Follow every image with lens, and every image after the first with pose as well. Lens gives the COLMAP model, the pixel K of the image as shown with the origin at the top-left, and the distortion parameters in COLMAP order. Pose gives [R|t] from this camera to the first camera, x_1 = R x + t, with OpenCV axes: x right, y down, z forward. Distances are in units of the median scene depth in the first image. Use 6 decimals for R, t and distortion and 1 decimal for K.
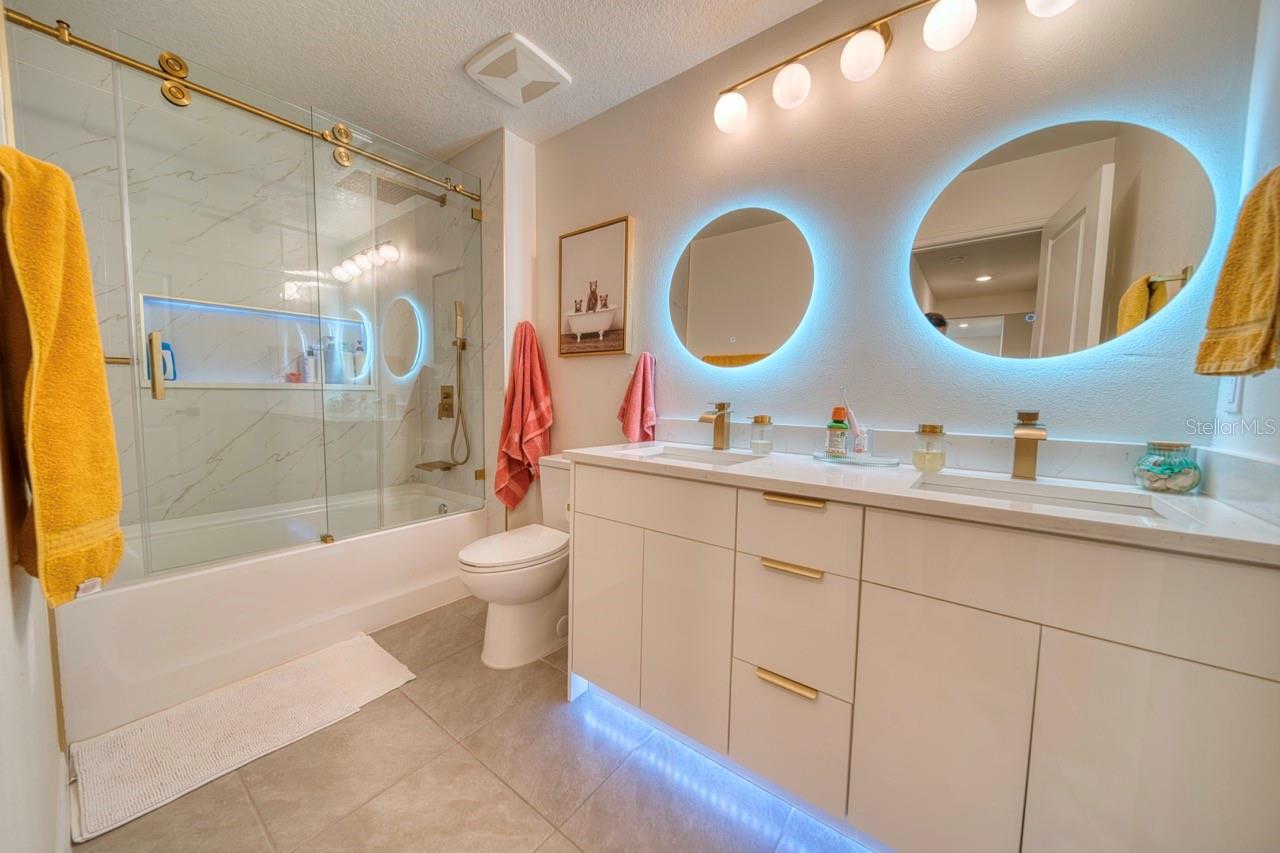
lens RADIAL K [[457.5, 0, 649.4], [0, 457.5, 426.4], [0, 0, 1]] dist [-0.000197, -0.000033]
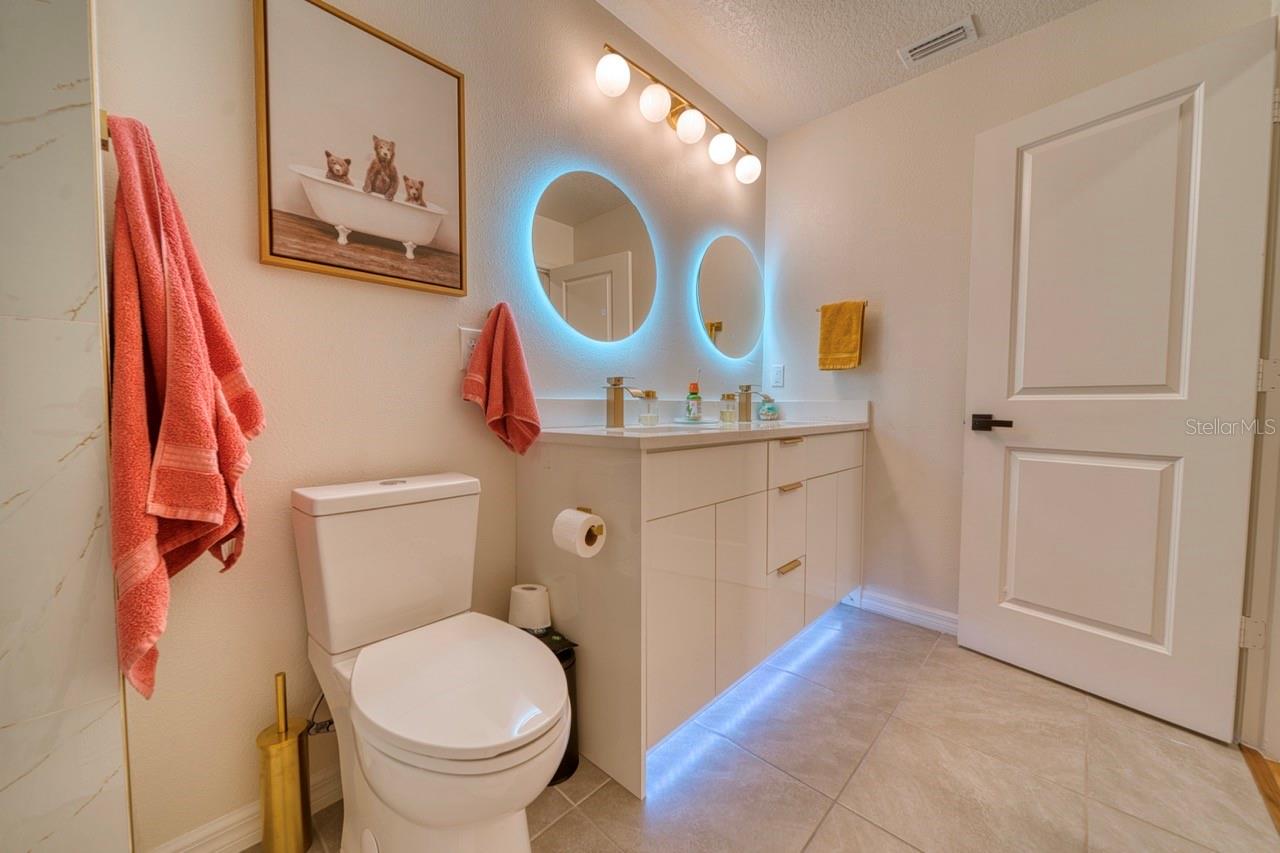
lens RADIAL K [[457.5, 0, 649.4], [0, 457.5, 426.4], [0, 0, 1]] dist [-0.000197, -0.000033]
pose [[0.111323, -0.065163, 0.991646, -0.638068], [0.069793, 0.995897, 0.057608, -0.001168], [-0.991331, 0.062797, 0.115414, 0.675342]]
